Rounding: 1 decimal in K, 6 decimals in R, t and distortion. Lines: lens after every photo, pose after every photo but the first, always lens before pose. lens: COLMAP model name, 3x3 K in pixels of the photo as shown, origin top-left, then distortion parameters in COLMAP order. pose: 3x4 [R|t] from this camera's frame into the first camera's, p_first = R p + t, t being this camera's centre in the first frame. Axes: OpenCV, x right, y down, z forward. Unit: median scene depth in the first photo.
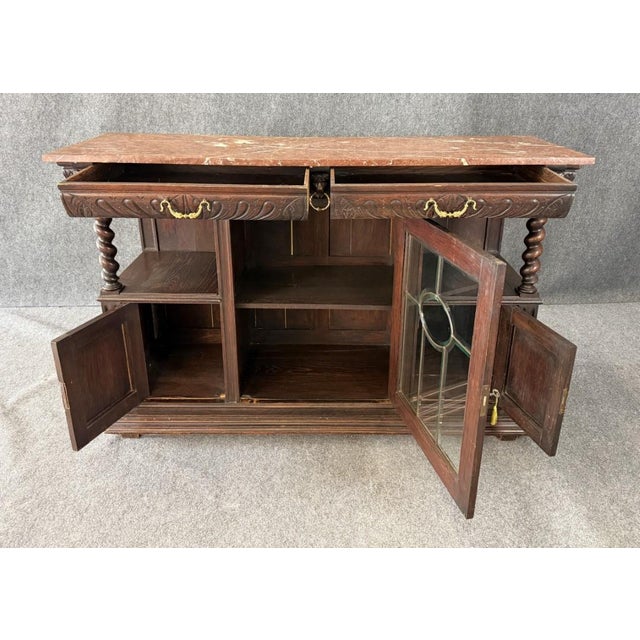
lens RADIAL K [[549.0, 0, 327.9], [0, 549.0, 289.2], [0, 0, 1]] dist [0.064998, -0.069001]
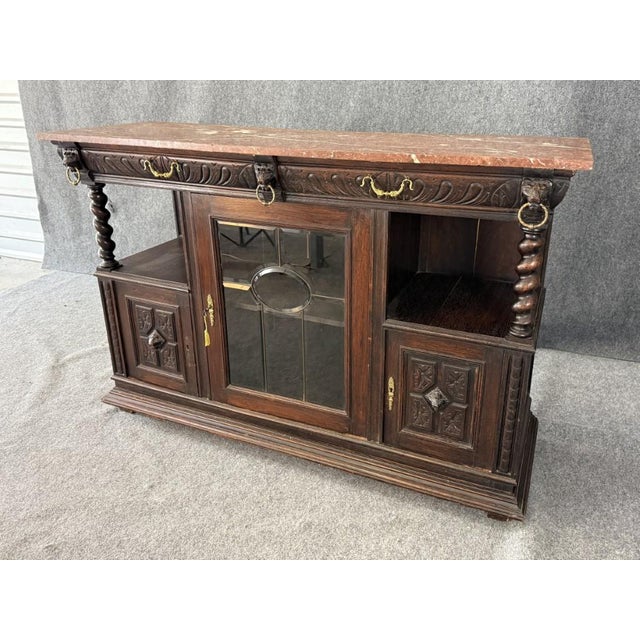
lens RADIAL K [[549.0, 0, 338.0], [0, 549.0, 299.1], [0, 0, 1]] dist [0.064998, -0.069001]
pose [[0.917579, 0.142684, -0.371067, 0.374248], [-0.146441, 0.989052, 0.018193, -0.019827], [0.369601, 0.037645, 0.928428, 0.171129]]
